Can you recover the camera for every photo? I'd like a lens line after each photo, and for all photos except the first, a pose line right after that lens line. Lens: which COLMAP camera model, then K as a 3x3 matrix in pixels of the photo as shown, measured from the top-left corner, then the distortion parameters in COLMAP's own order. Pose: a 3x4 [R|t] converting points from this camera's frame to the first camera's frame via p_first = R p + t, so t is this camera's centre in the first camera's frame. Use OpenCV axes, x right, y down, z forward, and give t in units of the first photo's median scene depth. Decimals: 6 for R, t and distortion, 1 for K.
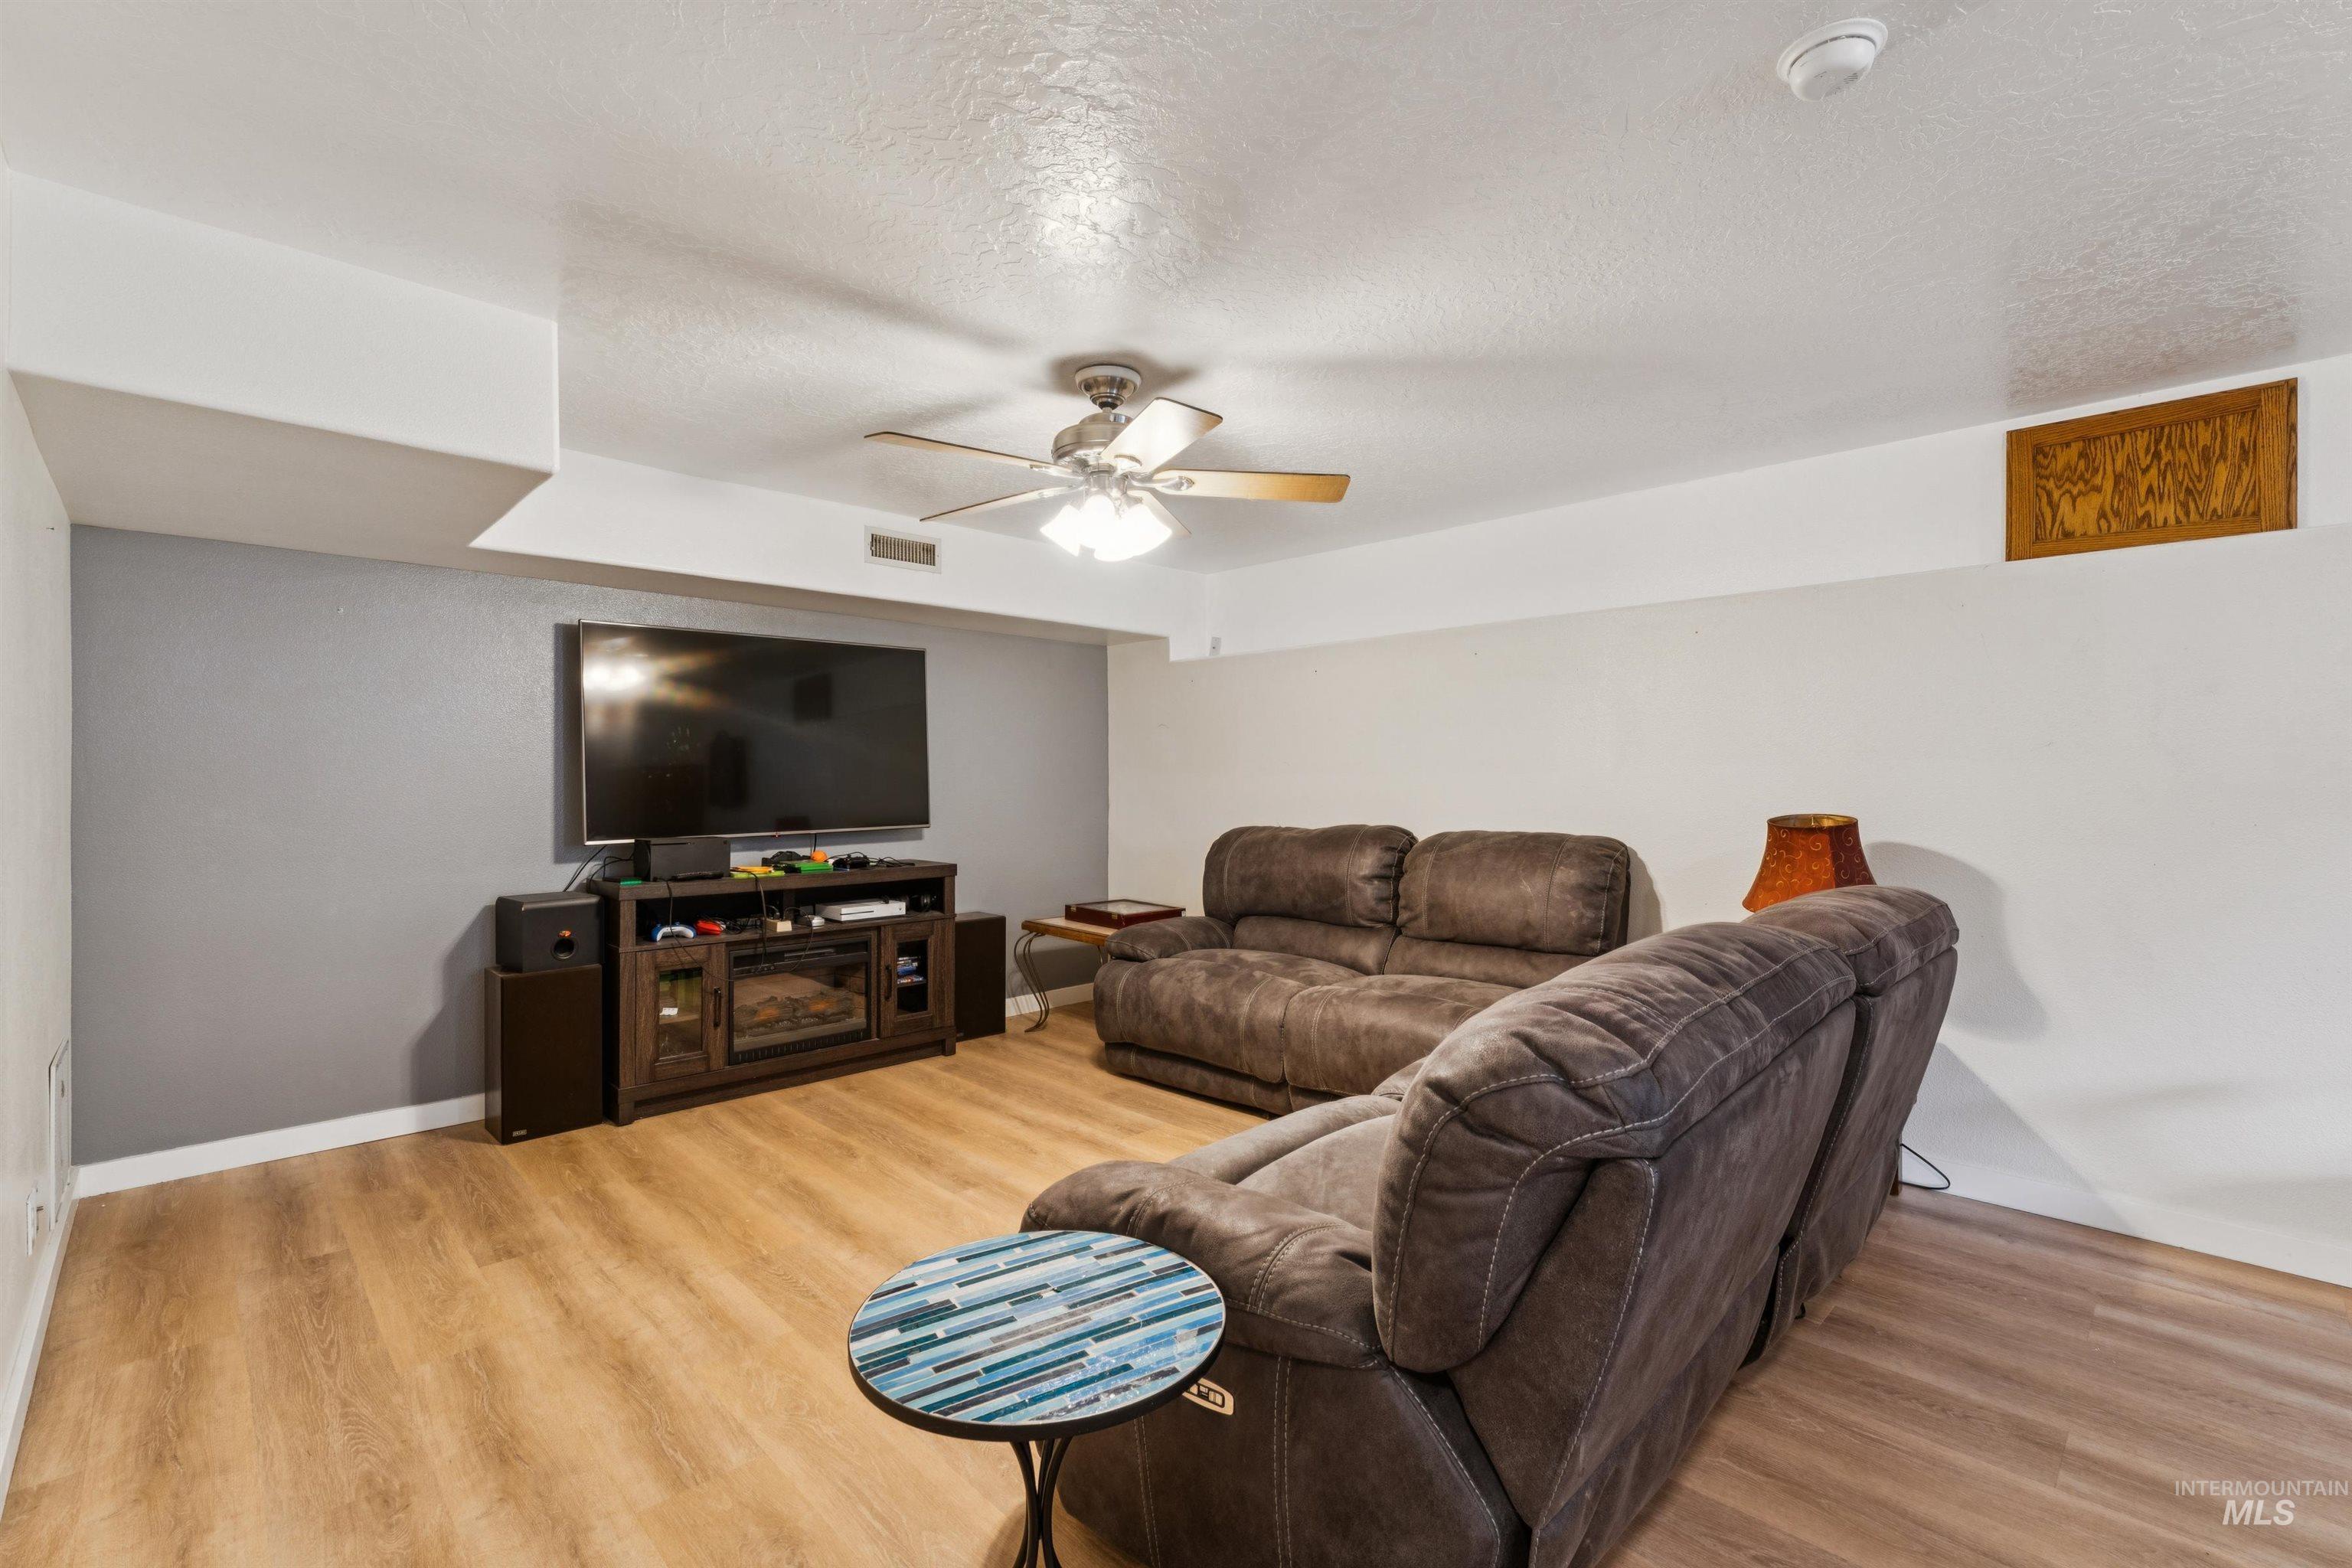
lens RADIAL K [[1033.7, 0, 1179.7], [0, 1033.7, 775.8], [0, 0, 1]] dist [-0.009896, 0.001983]
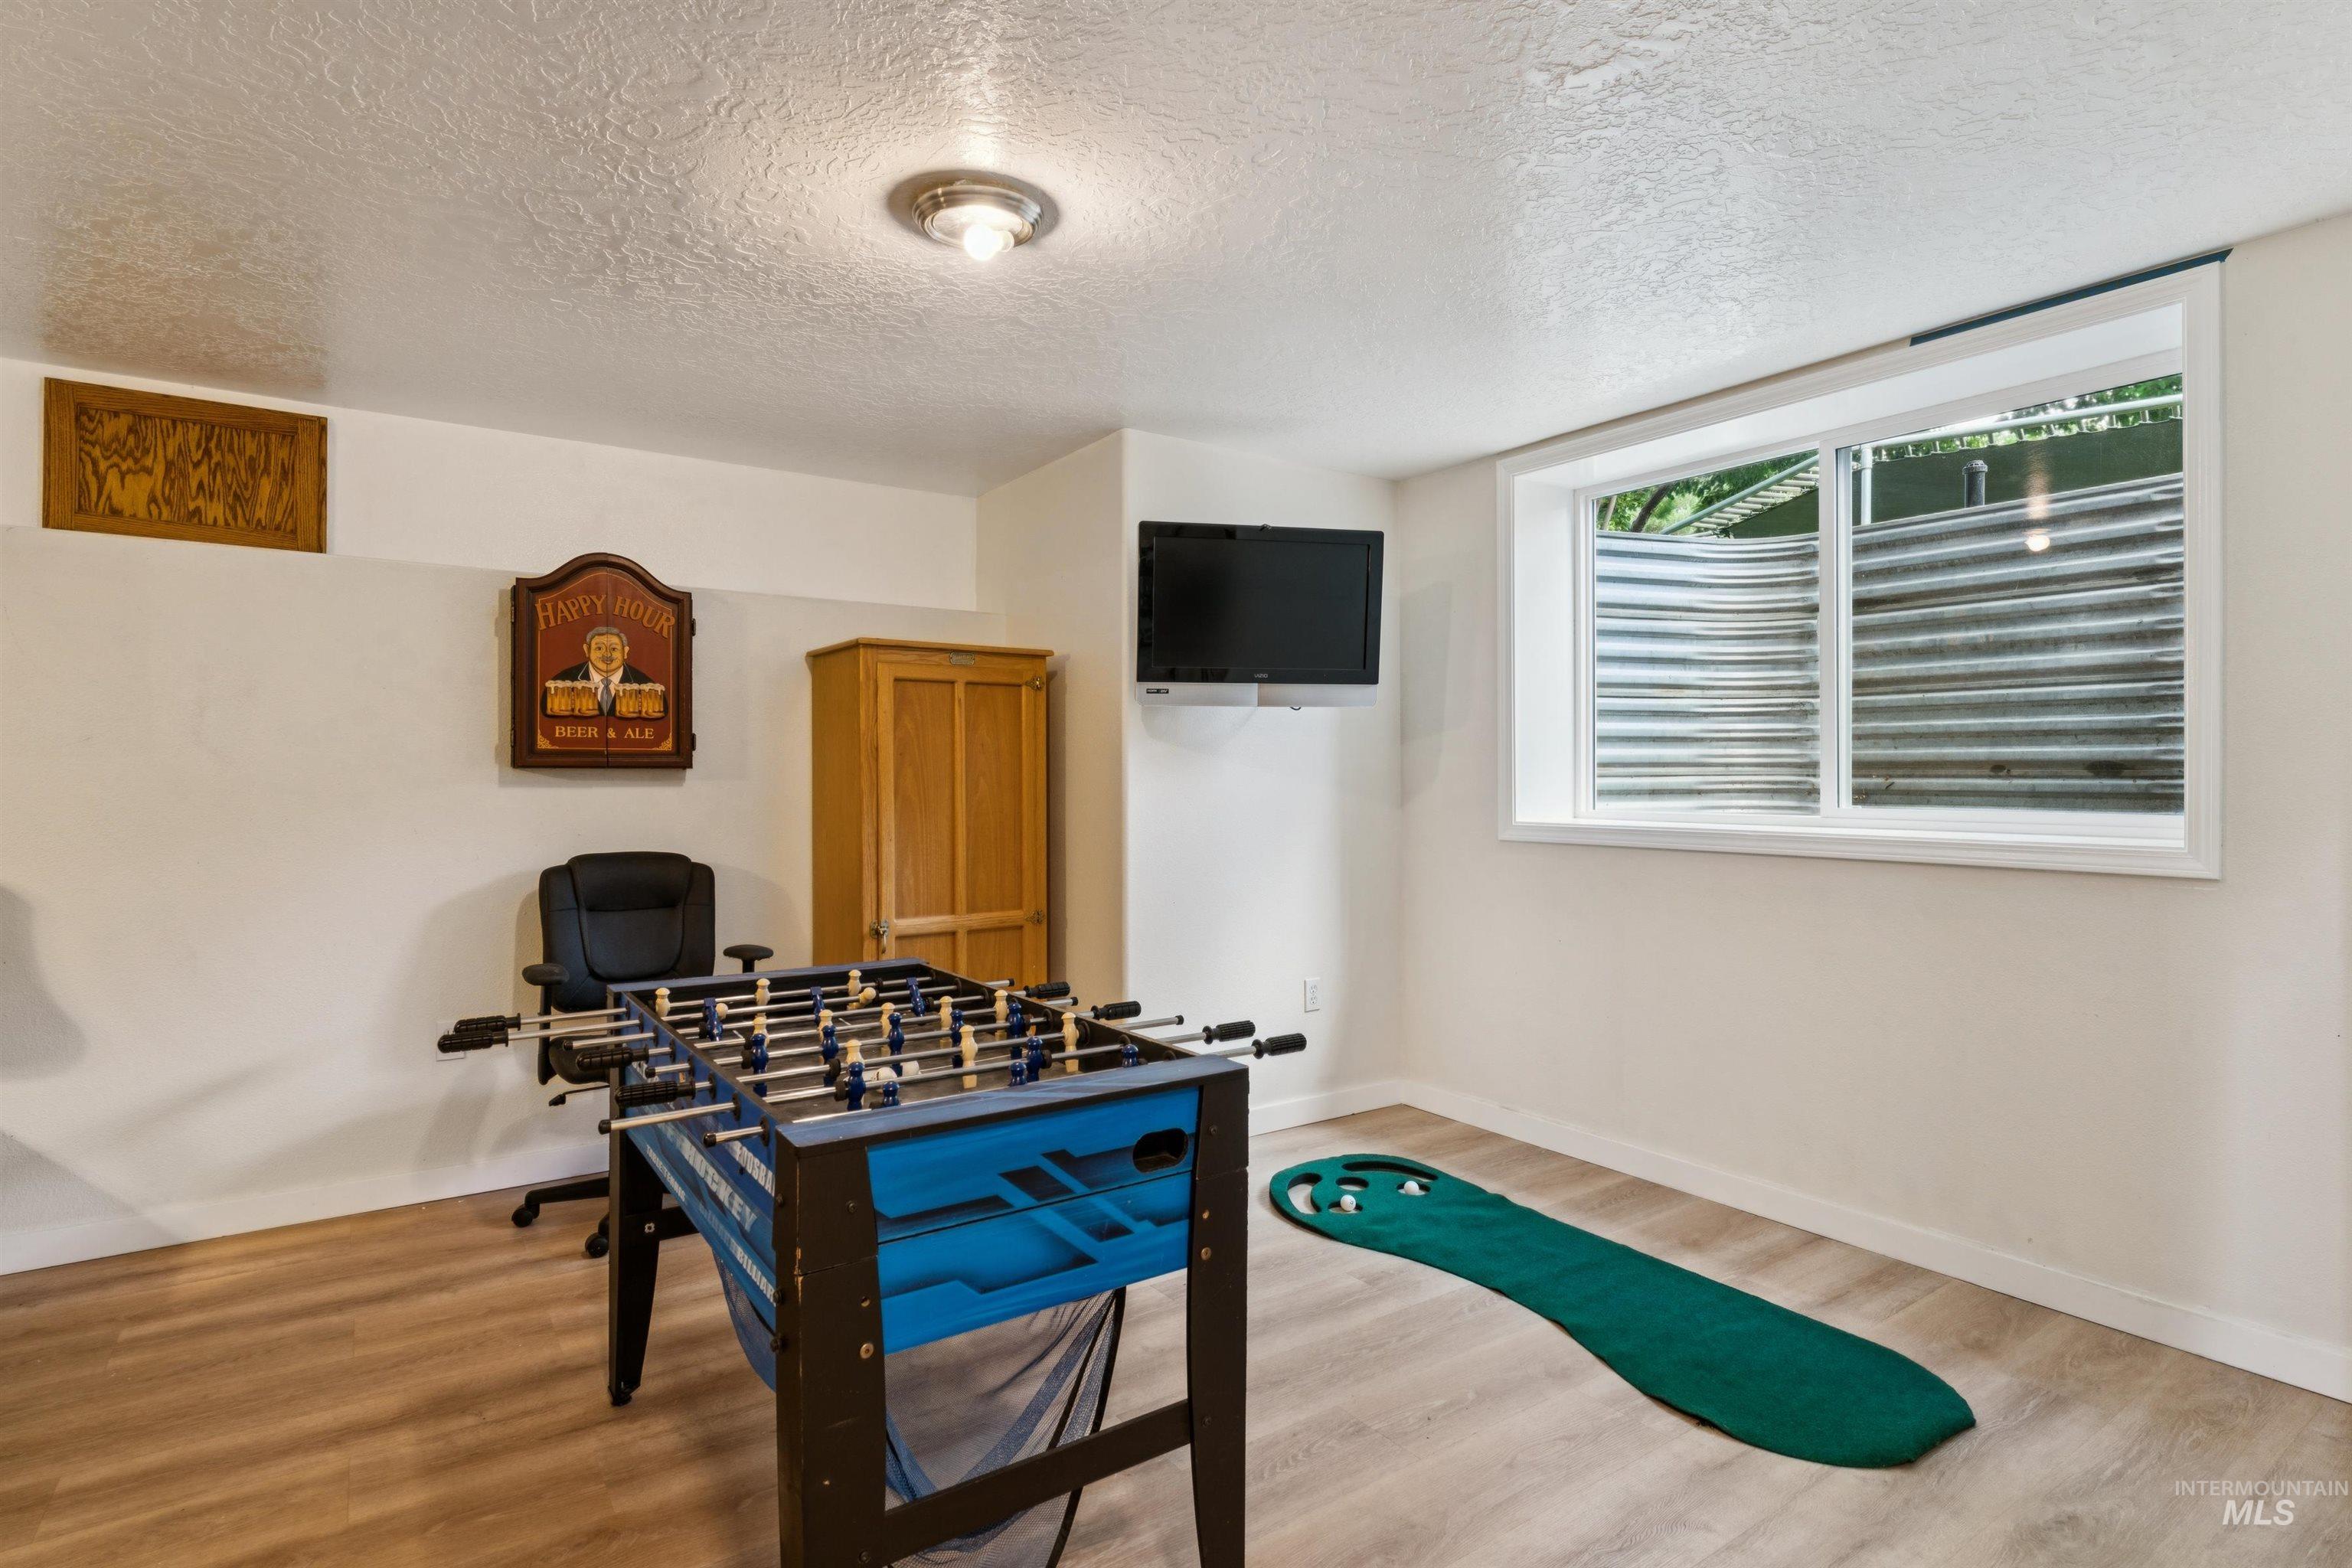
lens RADIAL K [[1158.4, 0, 1180.7], [0, 1158.4, 782.3], [0, 0, 1]] dist [-0.007402, 0.000981]
pose [[0.161505, -0.005955, 0.986854, -0.000013], [-0.002788, 0.999975, 0.006490, -0.002362], [-0.986868, -0.003800, 0.161484, -0.109878]]
